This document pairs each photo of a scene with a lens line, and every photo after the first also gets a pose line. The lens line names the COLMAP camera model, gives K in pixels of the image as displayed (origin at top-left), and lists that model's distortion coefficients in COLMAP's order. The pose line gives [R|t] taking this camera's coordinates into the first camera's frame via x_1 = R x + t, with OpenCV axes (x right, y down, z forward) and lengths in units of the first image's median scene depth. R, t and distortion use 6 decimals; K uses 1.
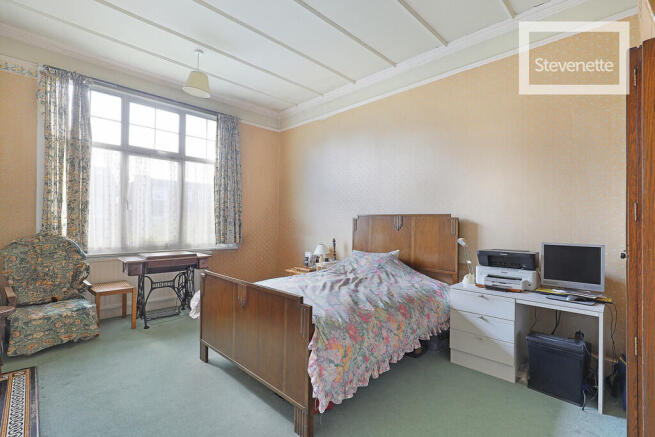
lens RADIAL K [[306.3, 0, 327.5], [0, 306.3, 218.5], [0, 0, 1]] dist [0.000092, 0.000298]
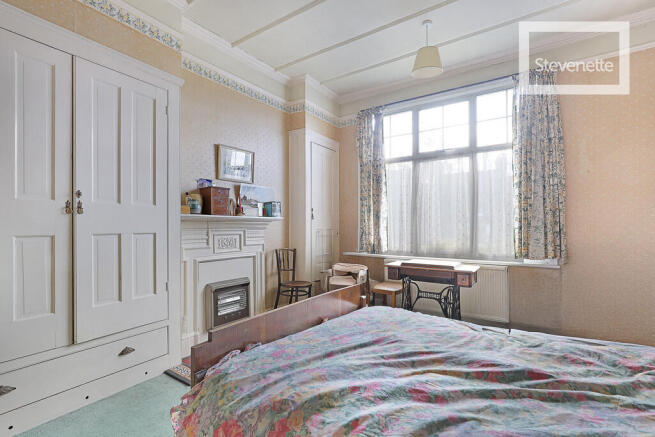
lens RADIAL K [[306.3, 0, 327.5], [0, 306.3, 218.5], [0, 0, 1]] dist [0.000092, 0.000298]
pose [[0.190359, -0.021135, -0.981487, 0.304136], [0.028211, 0.999473, -0.016051, -0.010672], [0.981309, -0.024633, 0.190855, 0.495669]]
